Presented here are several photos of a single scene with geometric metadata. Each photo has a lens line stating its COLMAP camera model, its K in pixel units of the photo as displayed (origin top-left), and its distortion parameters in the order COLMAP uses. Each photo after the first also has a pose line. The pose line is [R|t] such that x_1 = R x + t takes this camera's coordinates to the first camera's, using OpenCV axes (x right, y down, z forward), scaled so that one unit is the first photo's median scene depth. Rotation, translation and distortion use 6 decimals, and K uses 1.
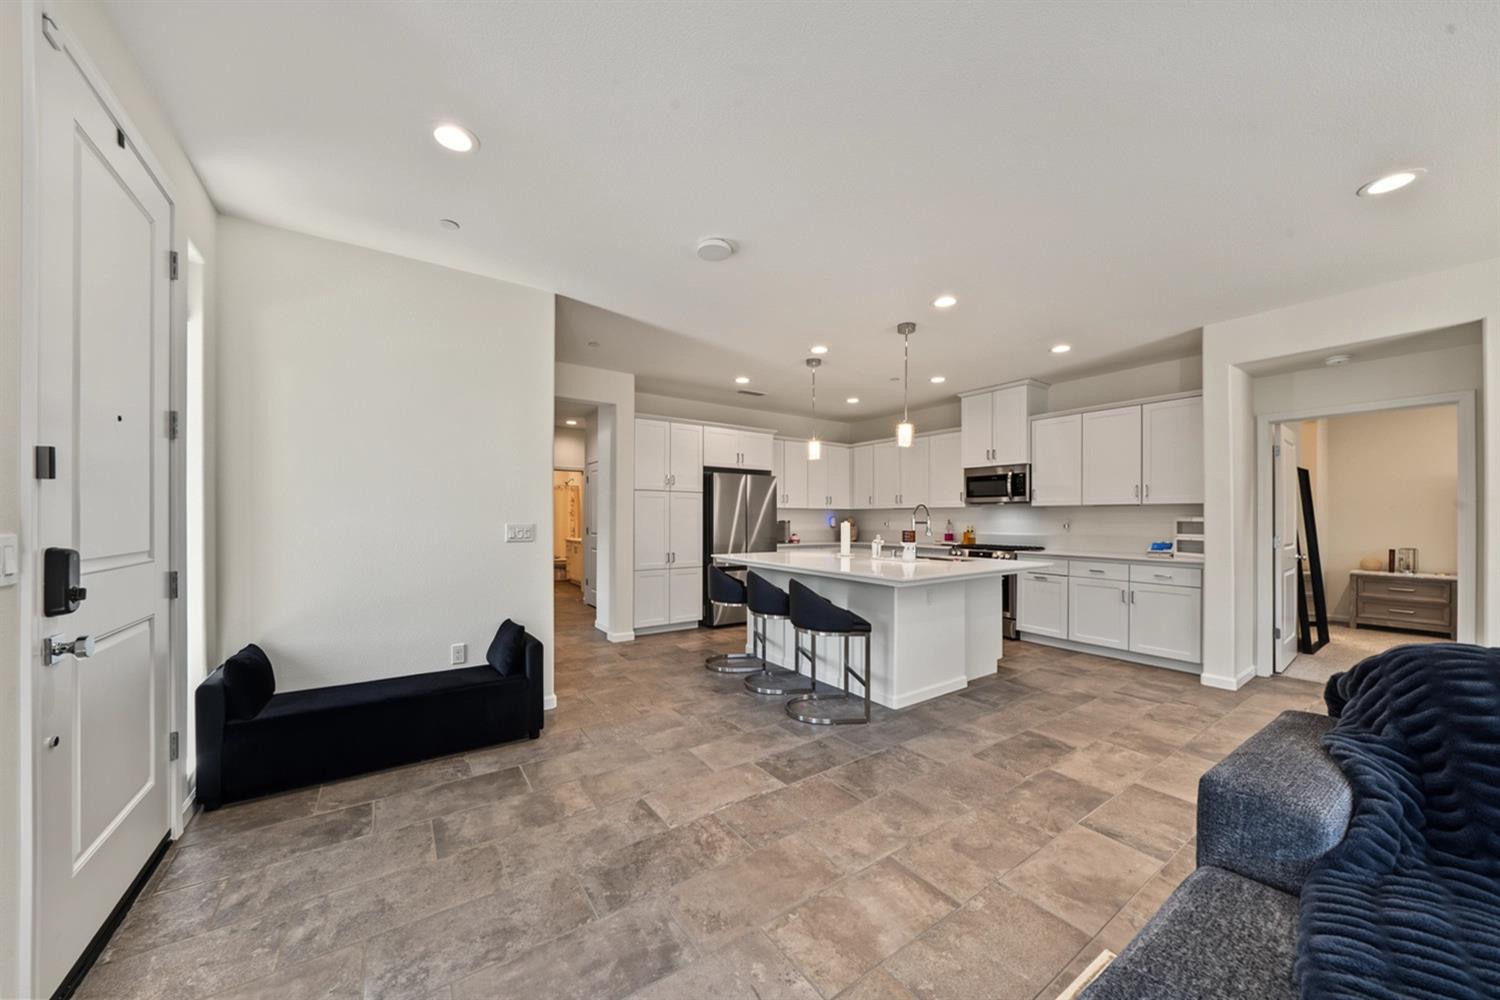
lens RADIAL K [[522.3, 0, 744.0], [0, 522.3, 514.6], [0, 0, 1]] dist [-0.008364, 0.000100]
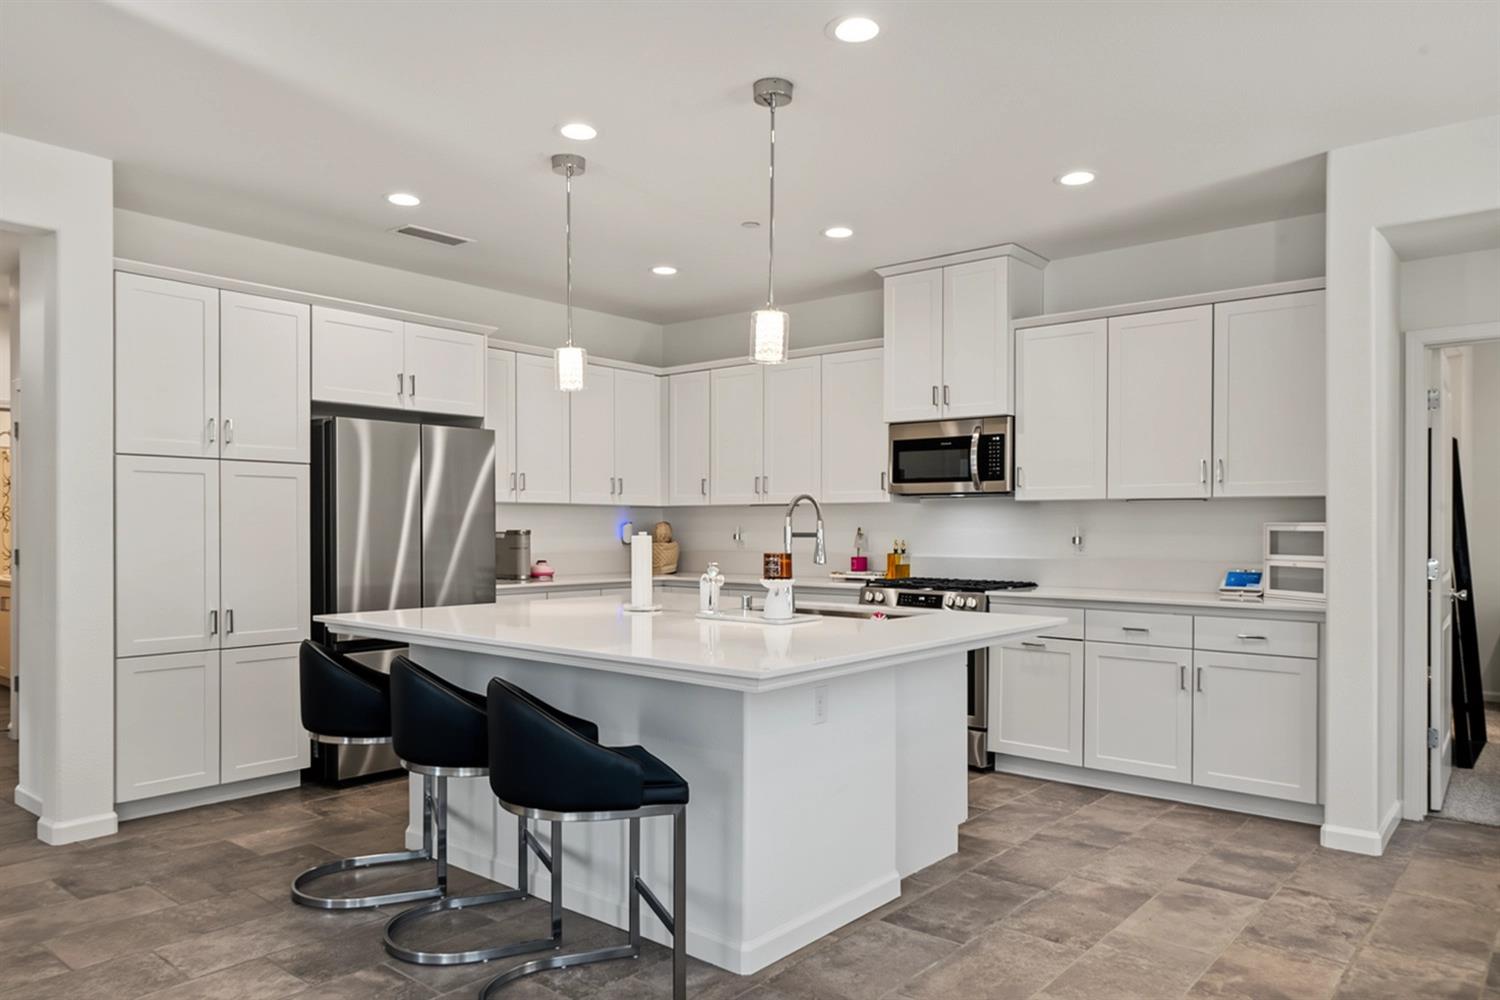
lens RADIAL K [[1017.5, 0, 745.9], [0, 1017.5, 530.5], [0, 0, 1]] dist [0.003846, 0.001304]
pose [[0.964180, -0.002687, 0.265234, 0.051966], [-0.000605, 0.999924, 0.012331, 0.000634], [-0.265247, -0.012050, 0.964105, 0.150508]]
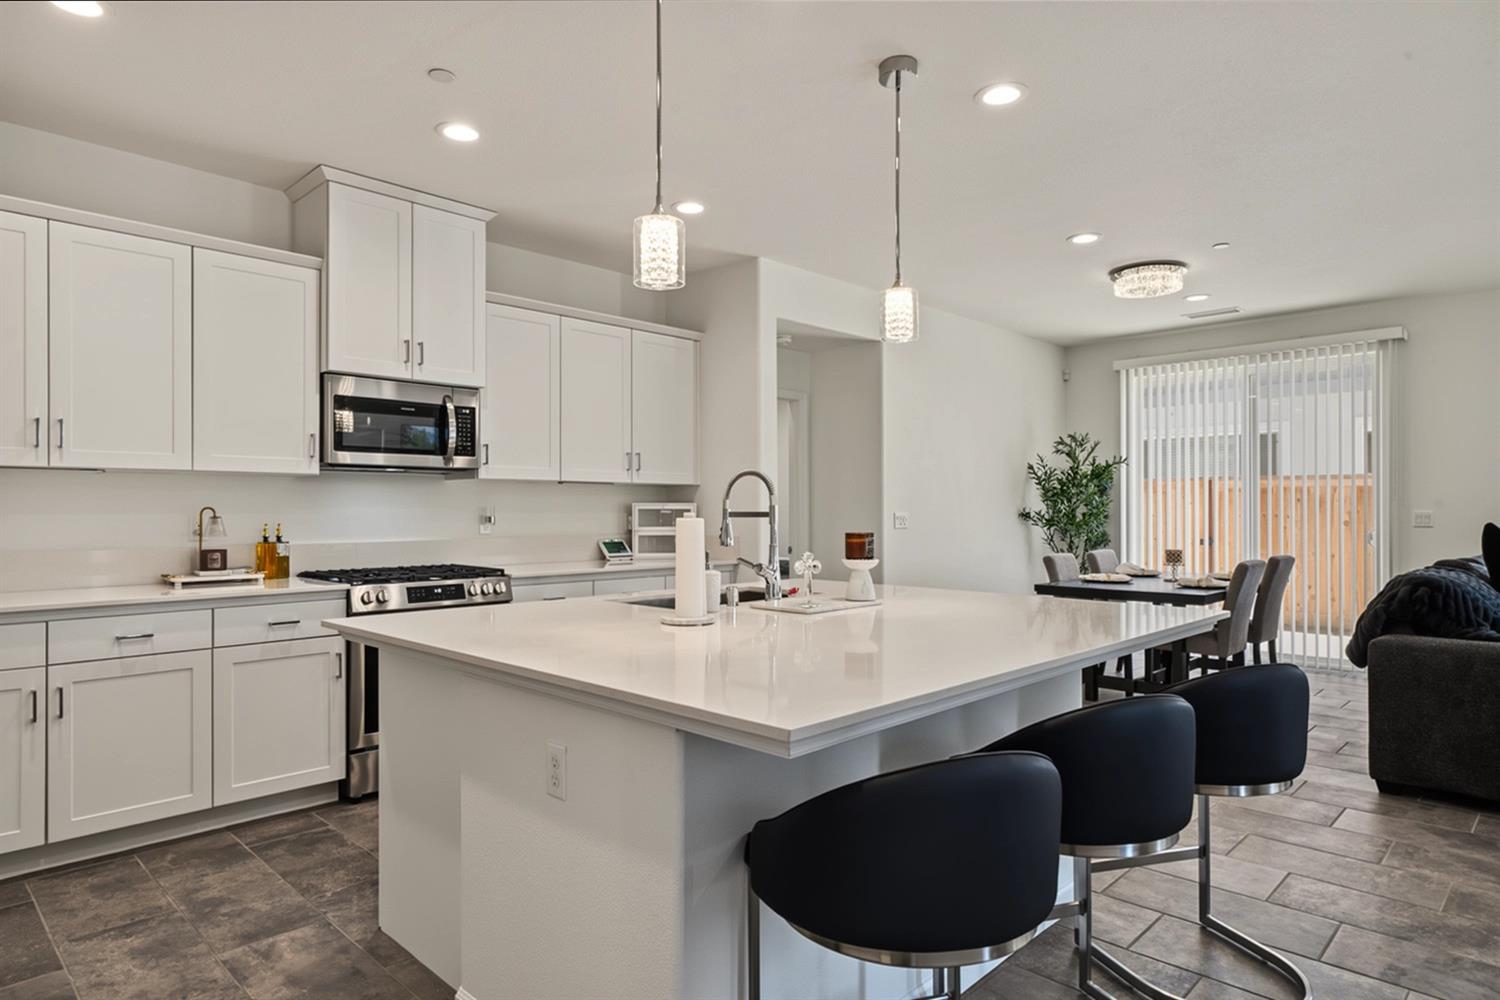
lens RADIAL K [[866.9, 0, 744.7], [0, 866.9, 505.4], [0, 0, 1]] dist [-0.000518, 0.001776]
pose [[-0.189978, -0.000052, 0.981788, -0.325090], [-0.007432, 0.999971, -0.001385, 0.008741], [-0.981760, -0.007560, -0.189973, 1.079065]]
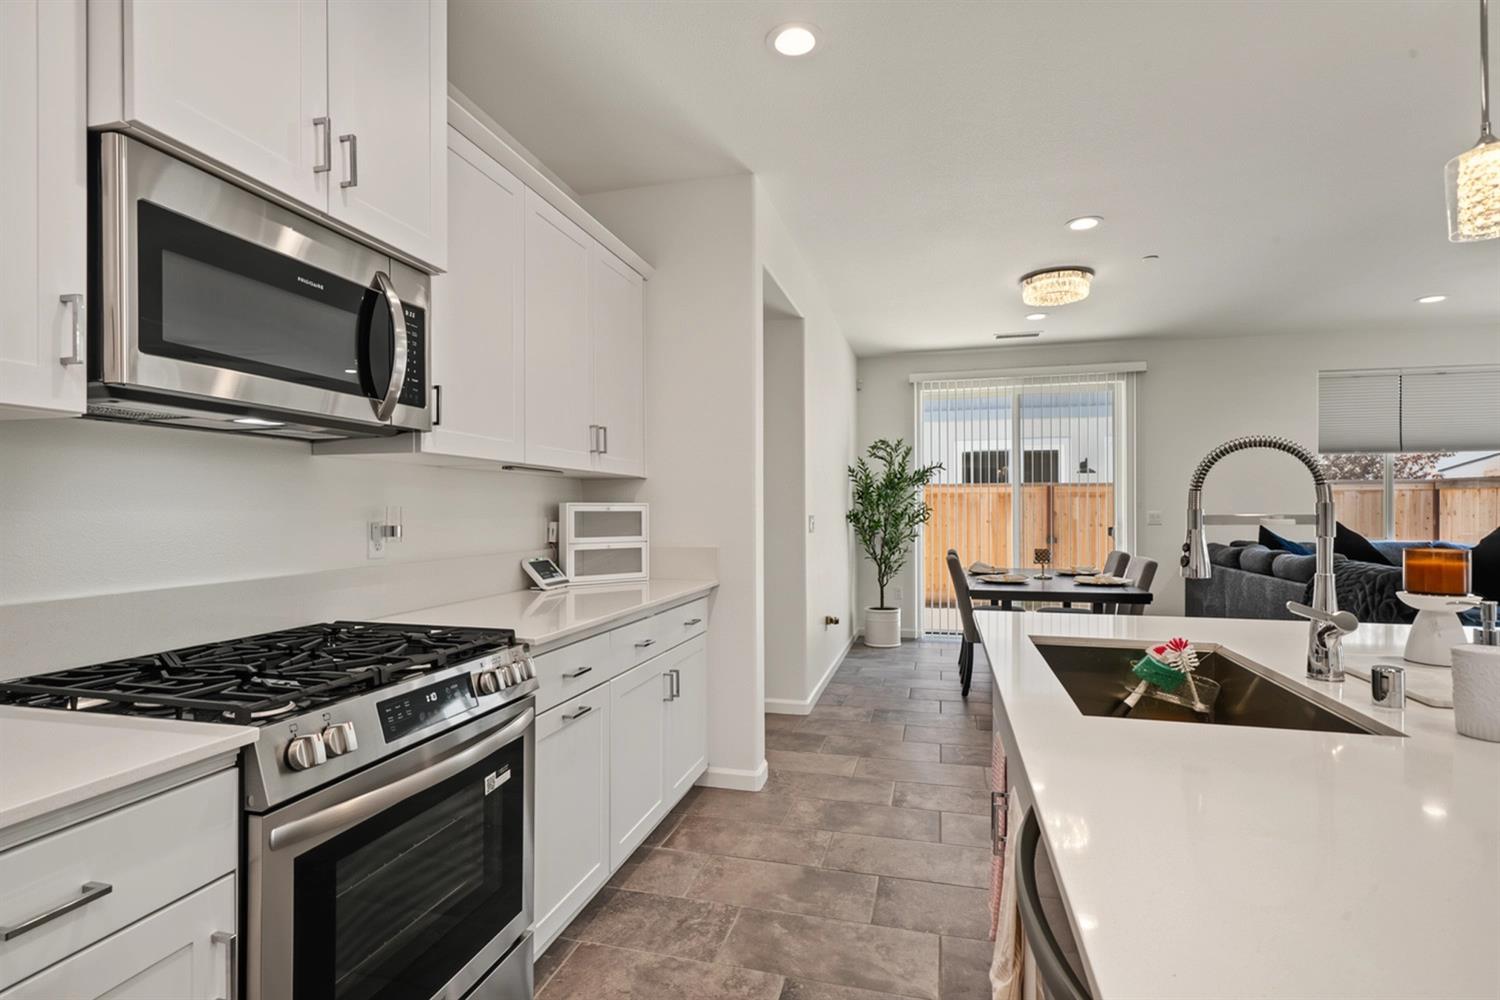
lens RADIAL K [[732.9, 0, 746.2], [0, 732.9, 508.6], [0, 0, 1]] dist [0.000847, 0.000359]
pose [[-0.649468, -0.000938, 0.760388, 0.228266], [-0.006295, 0.999972, -0.004143, 0.012315], [-0.760363, -0.007477, -0.649456, 1.310295]]
